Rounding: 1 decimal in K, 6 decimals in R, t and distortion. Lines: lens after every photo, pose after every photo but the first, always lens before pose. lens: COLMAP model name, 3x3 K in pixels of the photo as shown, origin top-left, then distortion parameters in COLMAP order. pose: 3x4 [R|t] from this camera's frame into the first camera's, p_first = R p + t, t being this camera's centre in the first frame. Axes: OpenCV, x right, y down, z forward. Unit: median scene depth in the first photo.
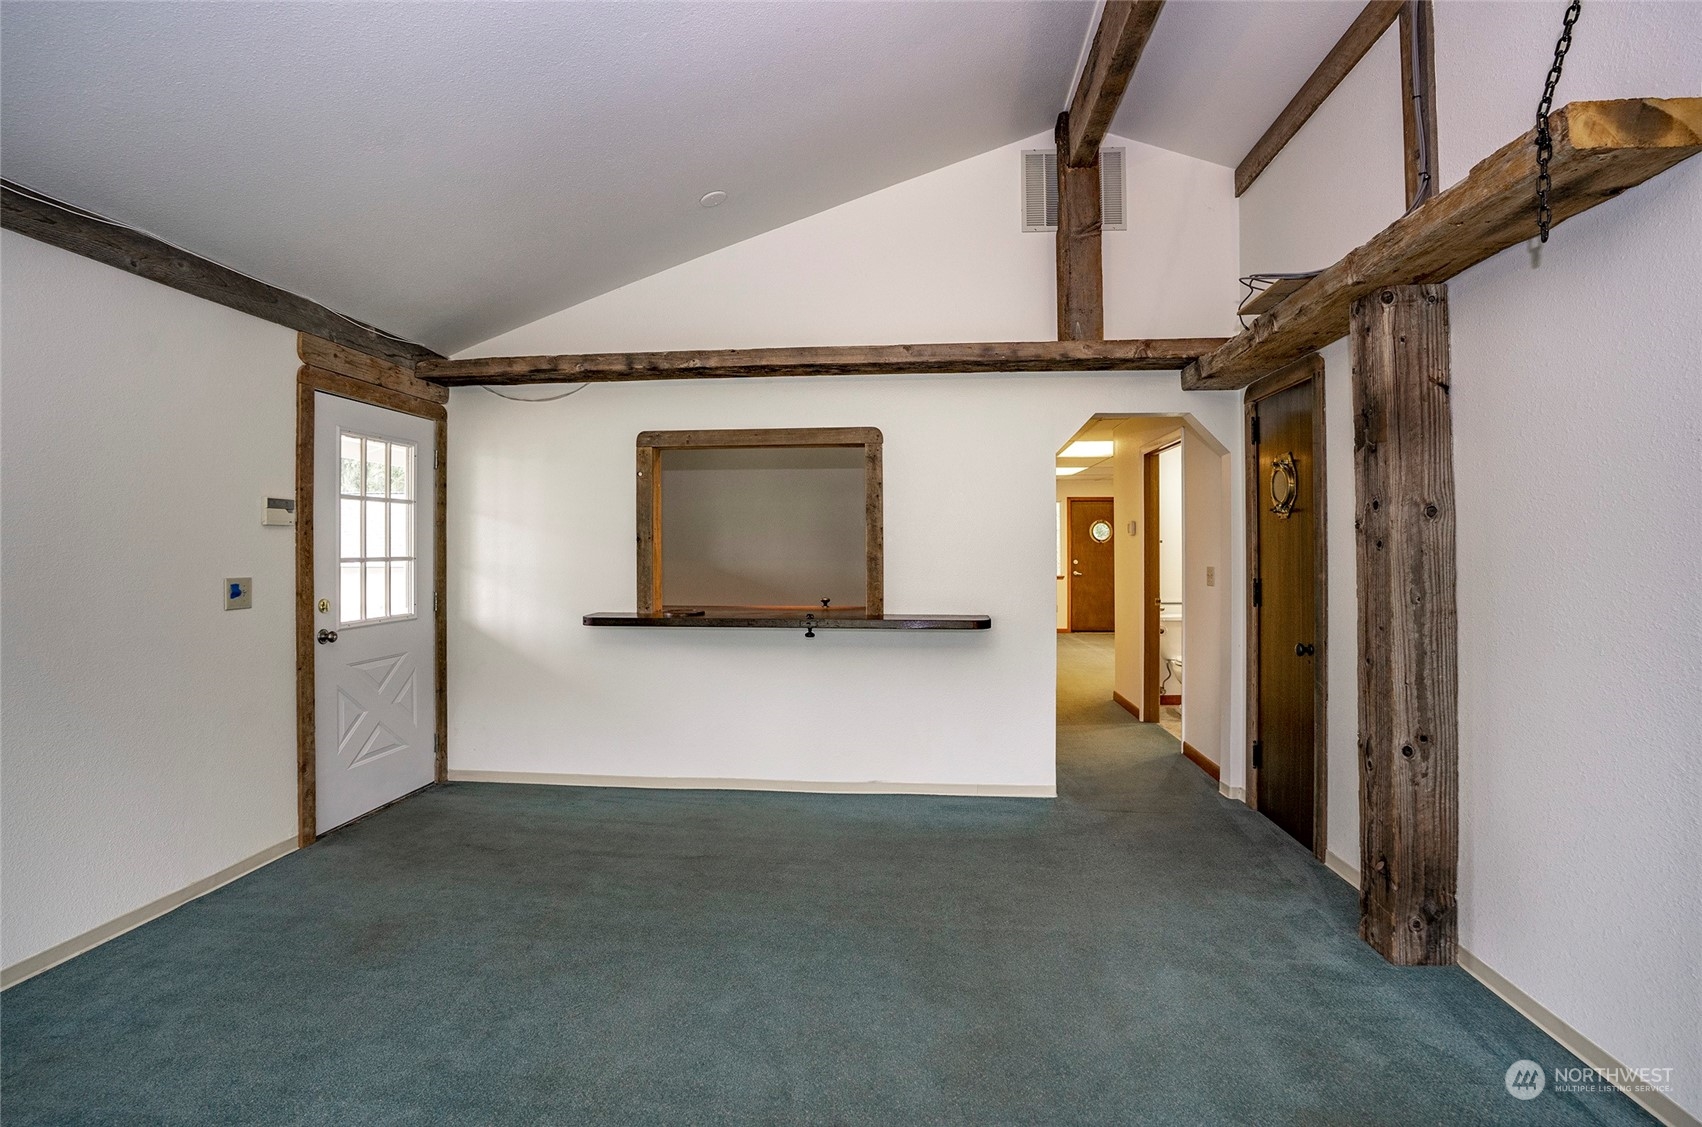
lens RADIAL K [[796.7, 0, 857.1], [0, 796.7, 552.3], [0, 0, 1]] dist [-0.030722, 0.006589]
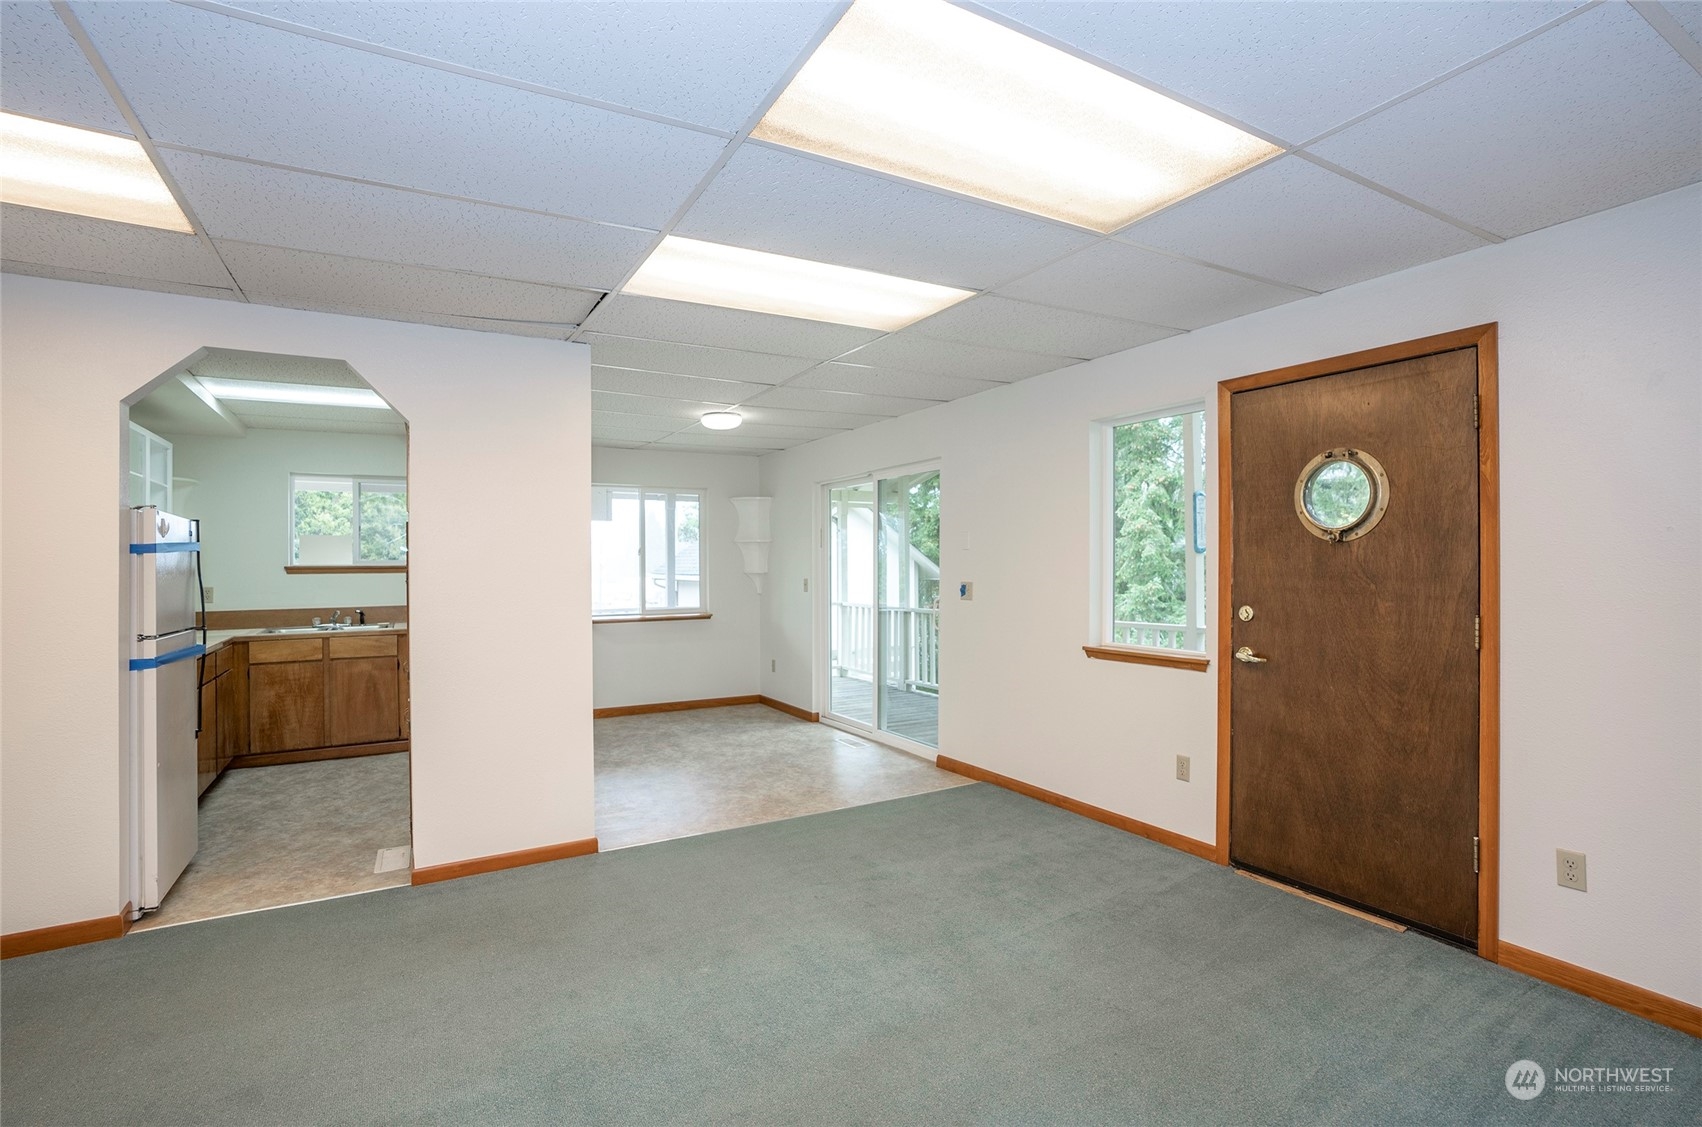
lens RADIAL K [[796.7, 0, 857.4], [0, 796.7, 561.6], [0, 0, 1]] dist [-0.030722, 0.006589]
pose [[0.554514, -0.005895, -0.832153, 0.278389], [0.004106, 0.999982, -0.004348, -0.003603], [0.832164, -0.001006, 0.554528, 0.478197]]
